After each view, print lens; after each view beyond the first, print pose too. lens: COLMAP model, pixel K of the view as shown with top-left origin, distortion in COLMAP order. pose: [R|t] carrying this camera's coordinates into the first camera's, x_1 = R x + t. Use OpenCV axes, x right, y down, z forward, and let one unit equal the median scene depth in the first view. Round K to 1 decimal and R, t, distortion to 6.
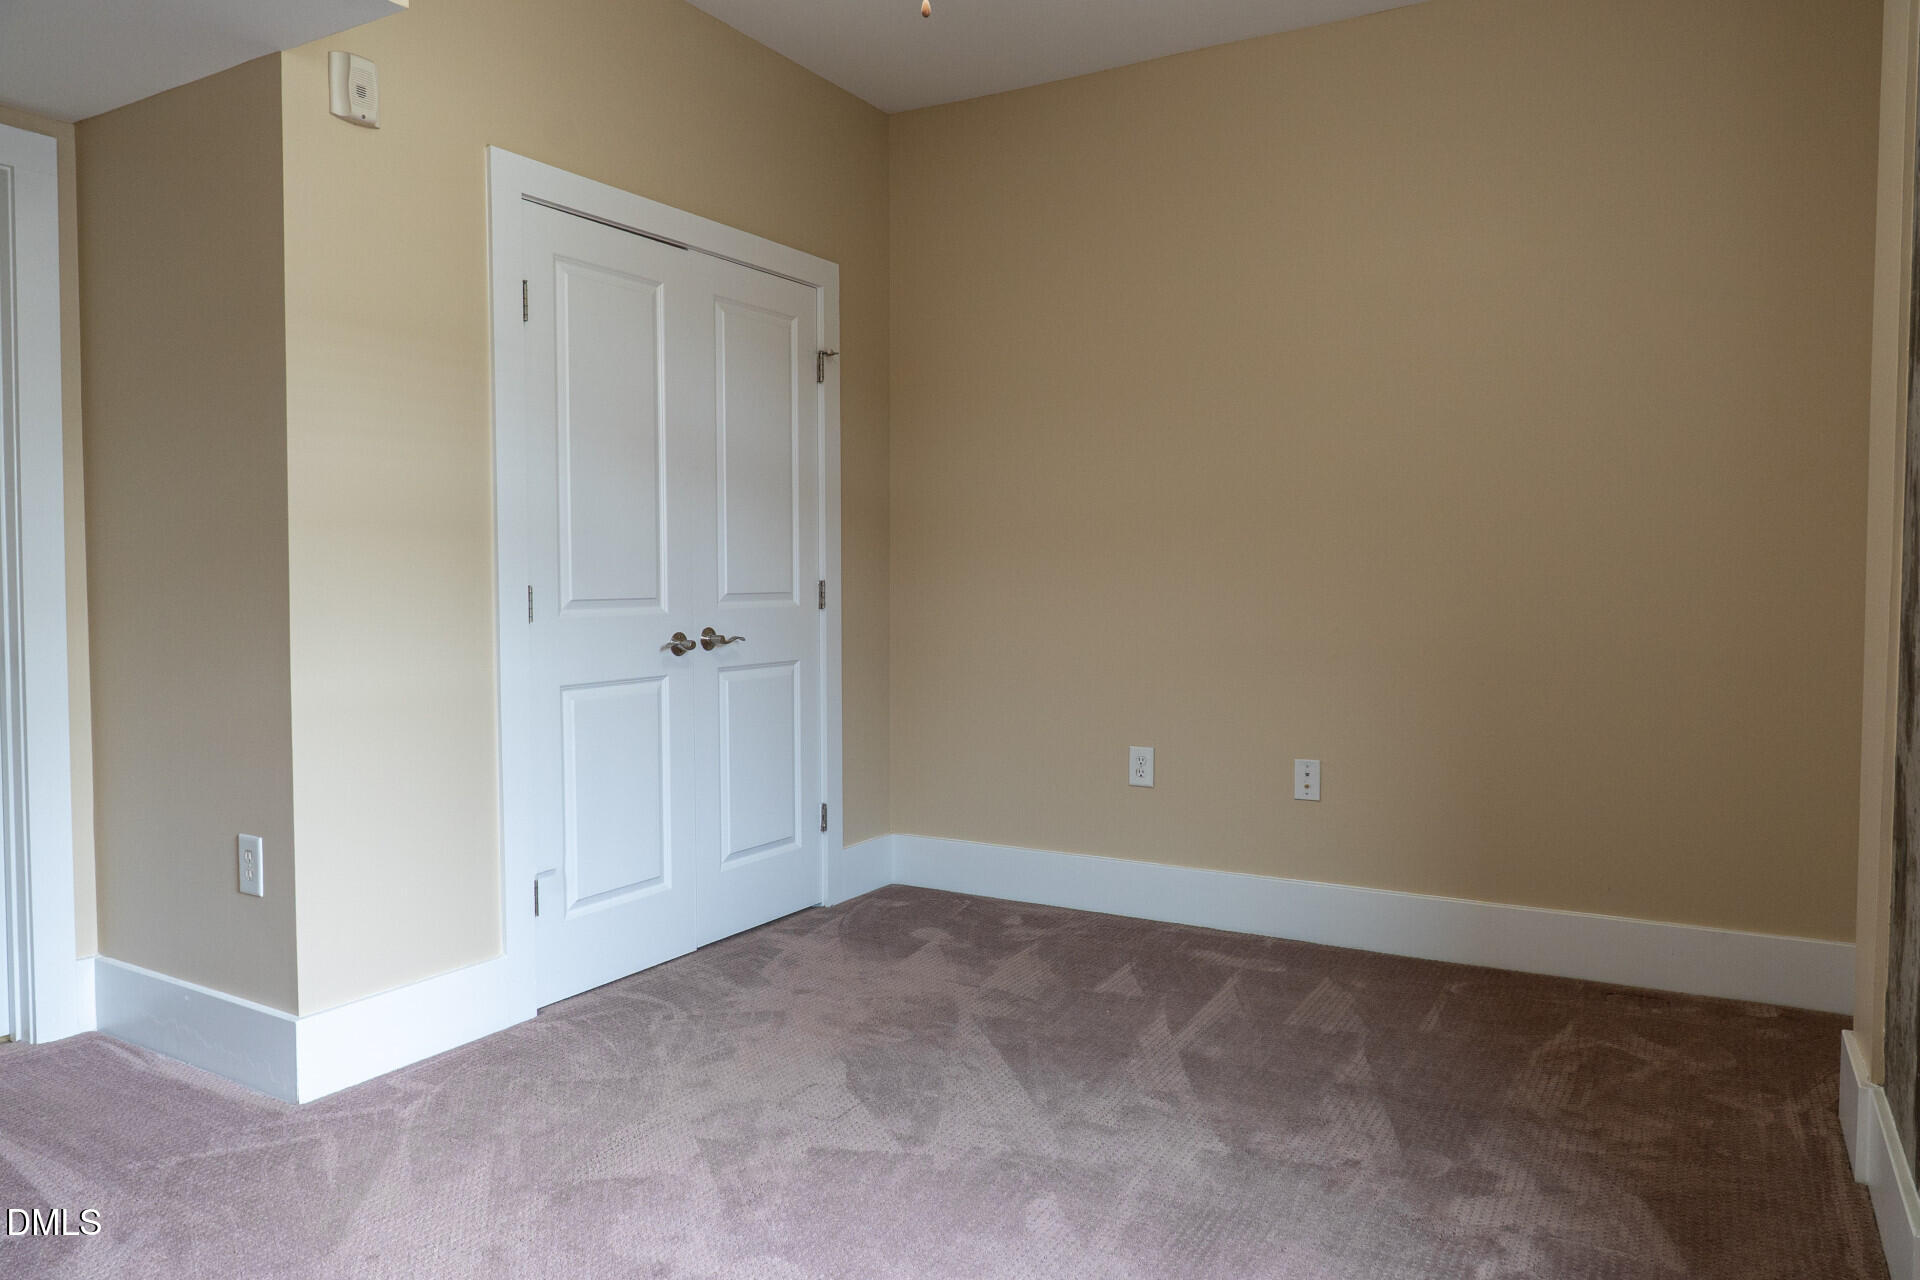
lens RADIAL K [[1285.5, 0, 960.0], [0, 1285.5, 640.0], [0, 0, 1]] dist [-0.007434, -0.003563]
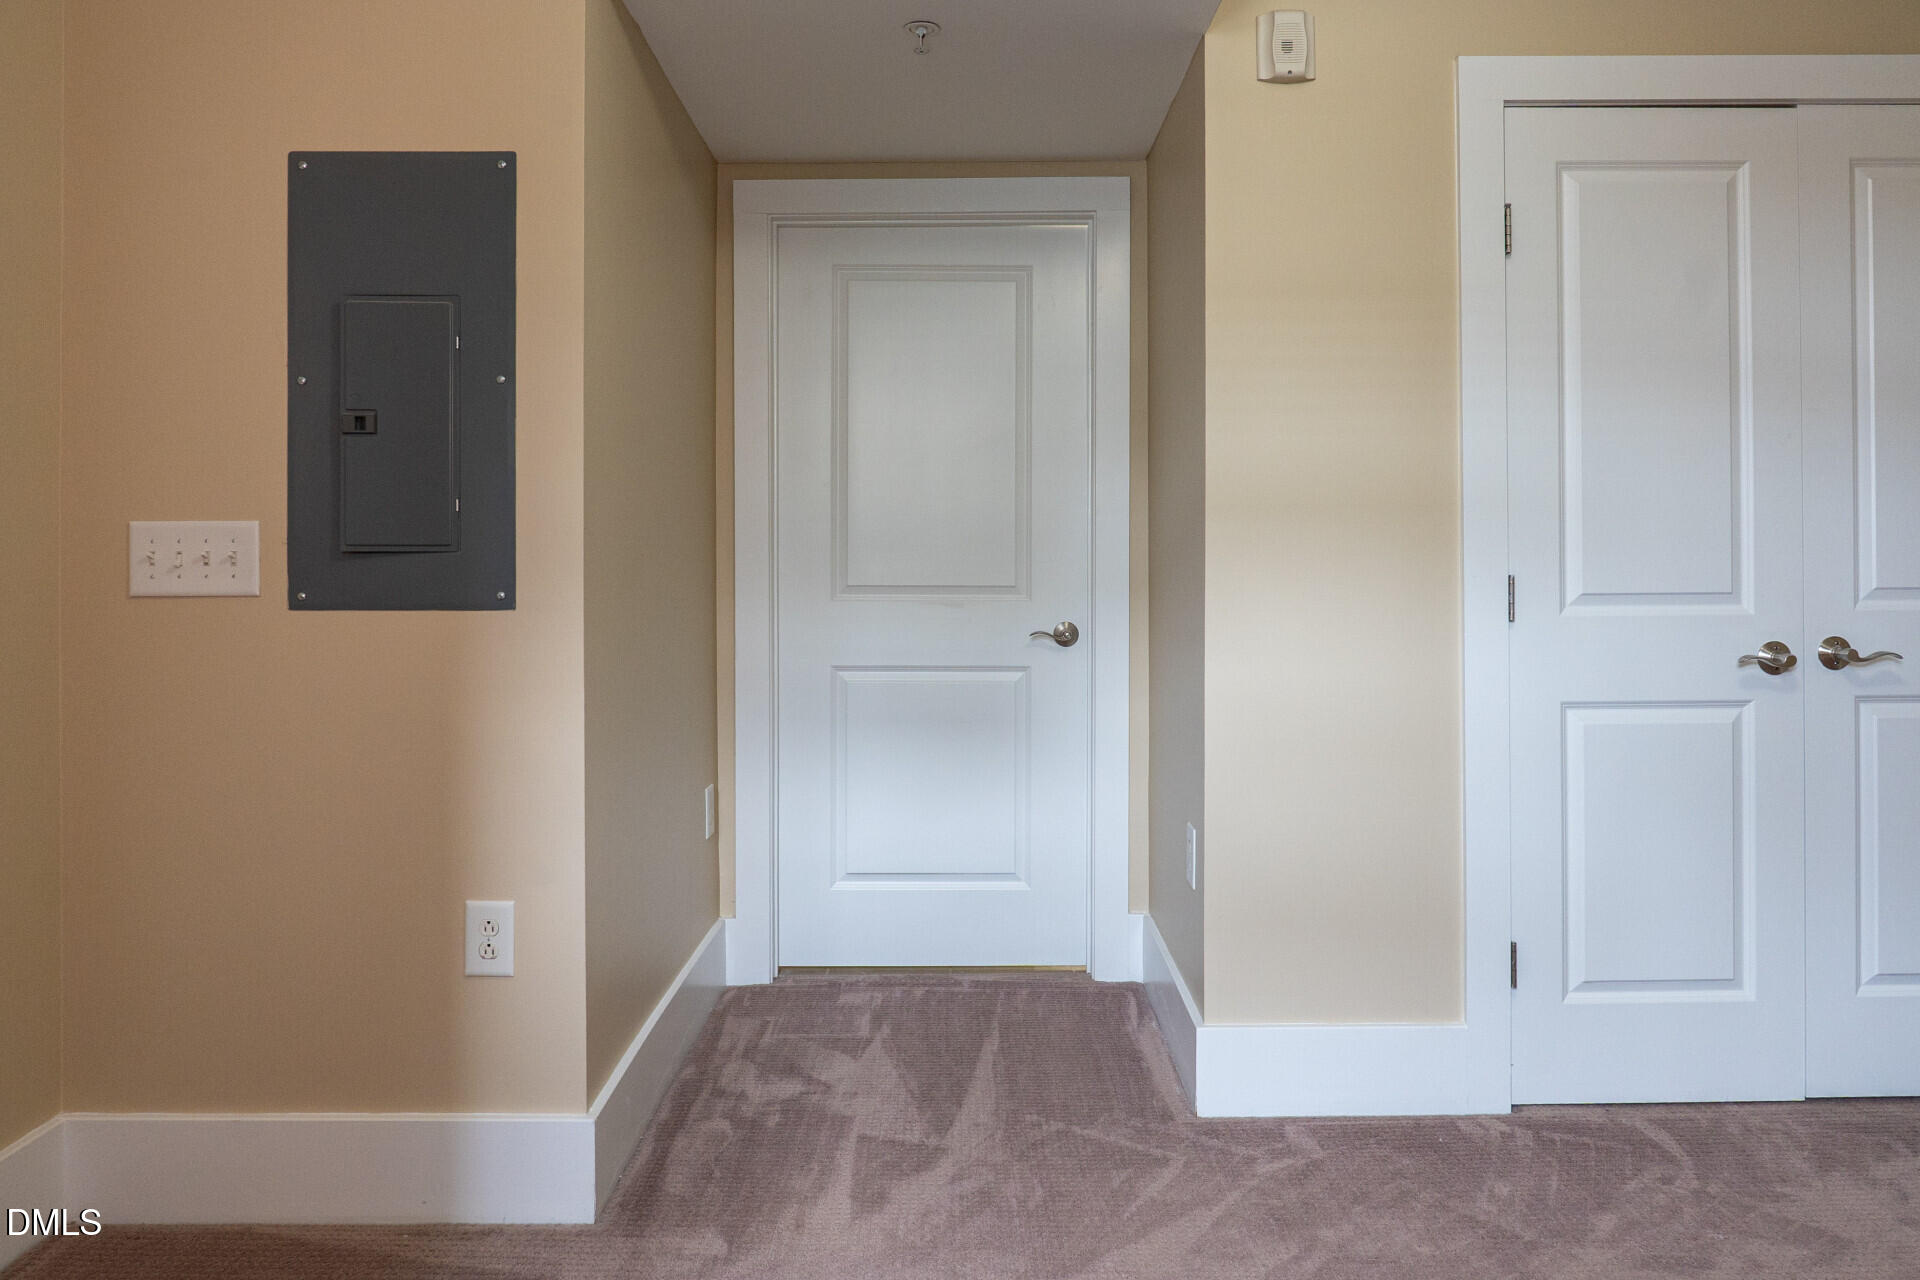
lens RADIAL K [[1306.8, 0, 960.4], [0, 1306.8, 566.0], [0, 0, 1]] dist [-0.007094, -0.001750]
pose [[0.515433, -0.001448, -0.856928, 0.195627], [-0.039887, 0.998874, -0.025680, -0.013398], [0.856001, 0.047417, 0.514795, 0.280998]]
